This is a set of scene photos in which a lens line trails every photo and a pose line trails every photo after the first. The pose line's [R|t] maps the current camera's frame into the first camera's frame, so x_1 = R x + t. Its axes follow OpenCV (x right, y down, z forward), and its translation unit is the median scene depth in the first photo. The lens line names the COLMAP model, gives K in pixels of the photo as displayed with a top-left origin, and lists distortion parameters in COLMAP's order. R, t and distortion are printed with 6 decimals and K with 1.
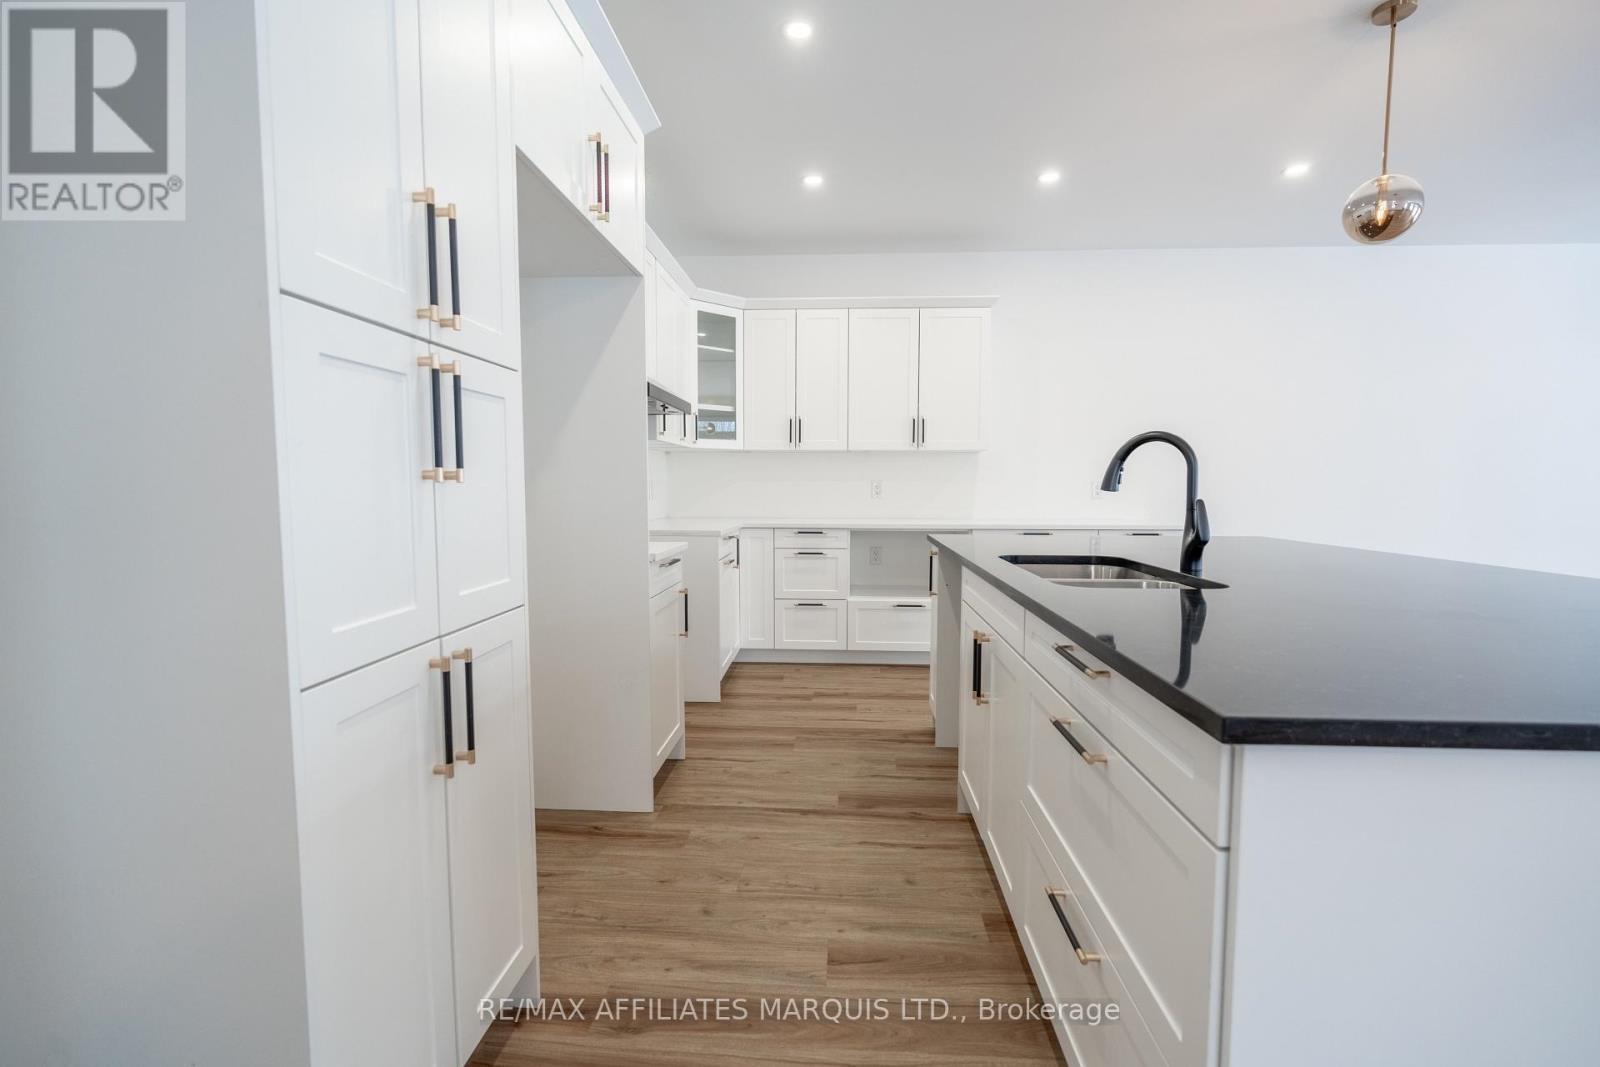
lens RADIAL K [[703.2, 0, 803.4], [0, 703.2, 533.8], [0, 0, 1]] dist [-0.008091, 0.000169]
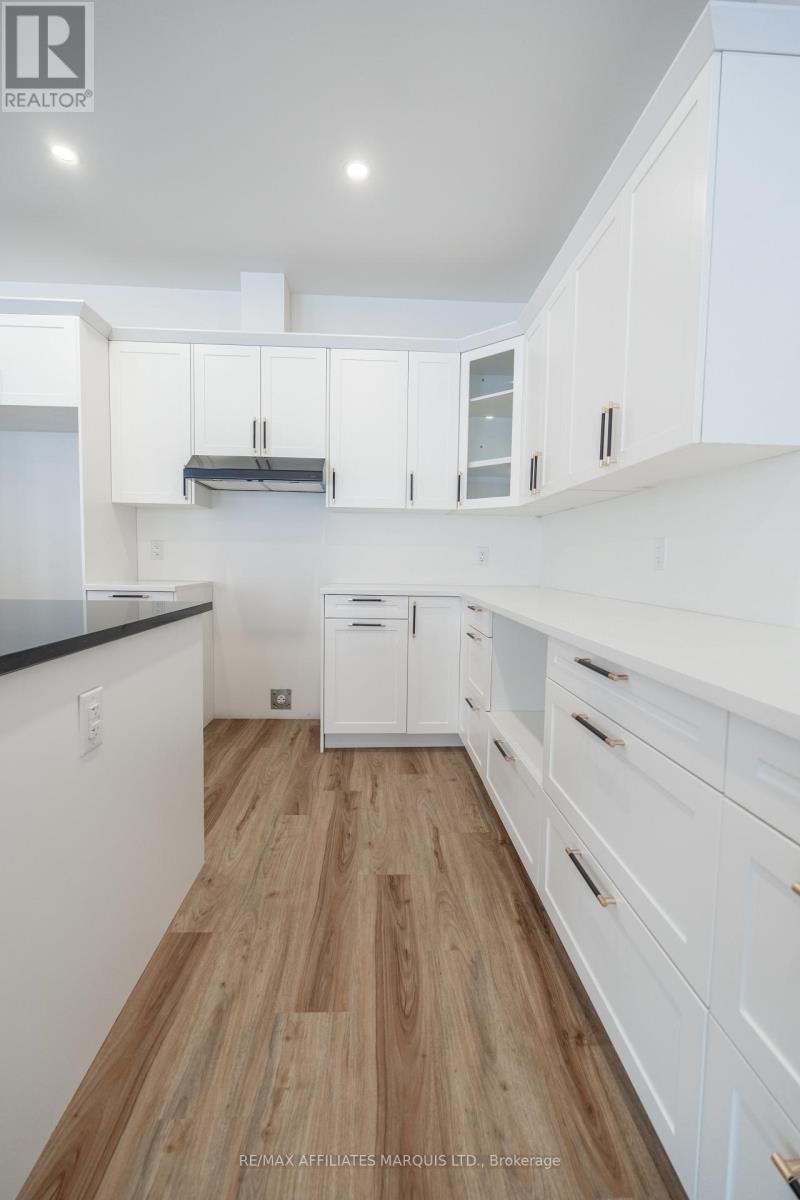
lens RADIAL K [[527.4, 0, 400.0], [0, 527.4, 600.0], [0, 0, 1]] dist [-0.008091, 0.000169]
pose [[0.110504, 0.071714, -0.991285, 0.544297], [-0.087556, 0.994218, 0.062165, -0.038213], [0.990012, 0.079924, 0.116144, 0.833017]]
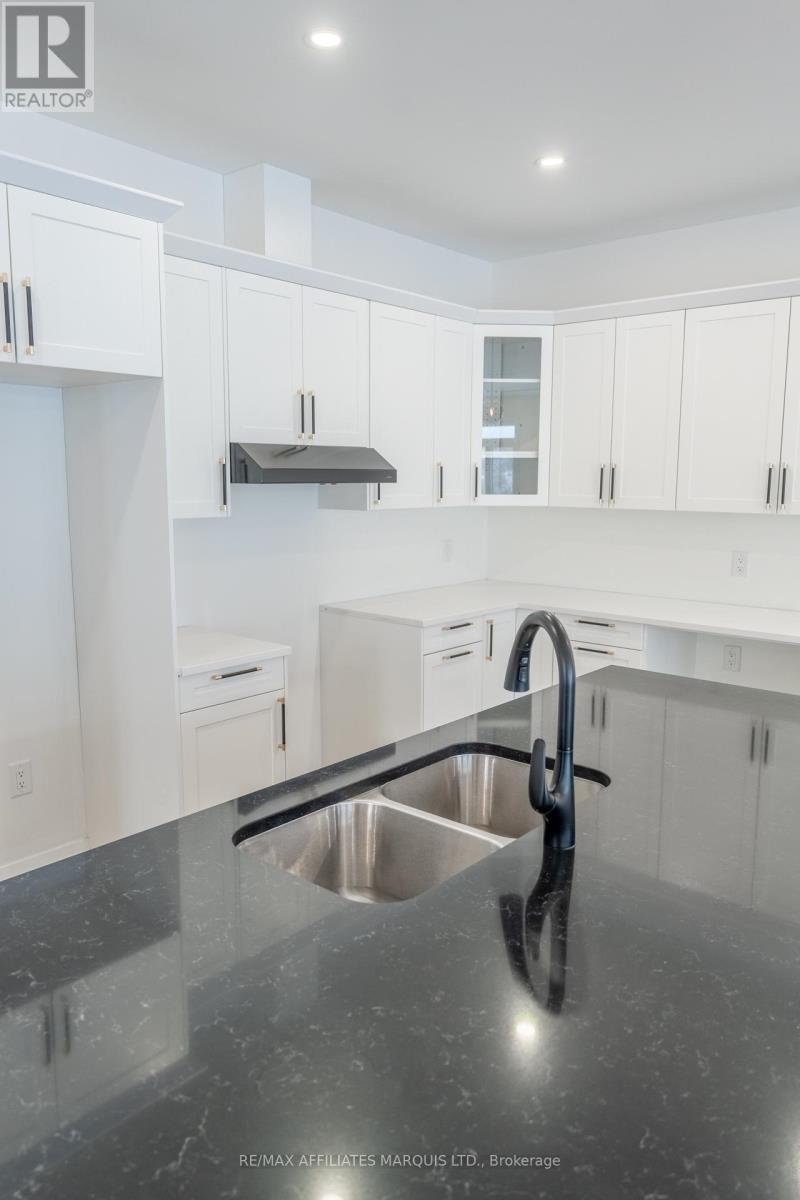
lens RADIAL K [[853.7, 0, 398.6], [0, 853.7, 602.6], [0, 0, 1]] dist [-0.000139, 0.000511]
pose [[0.794091, 0.091951, -0.600803, 0.383423], [-0.044479, 0.994631, 0.093436, -0.098439], [0.606169, -0.047474, 0.793917, 0.140159]]
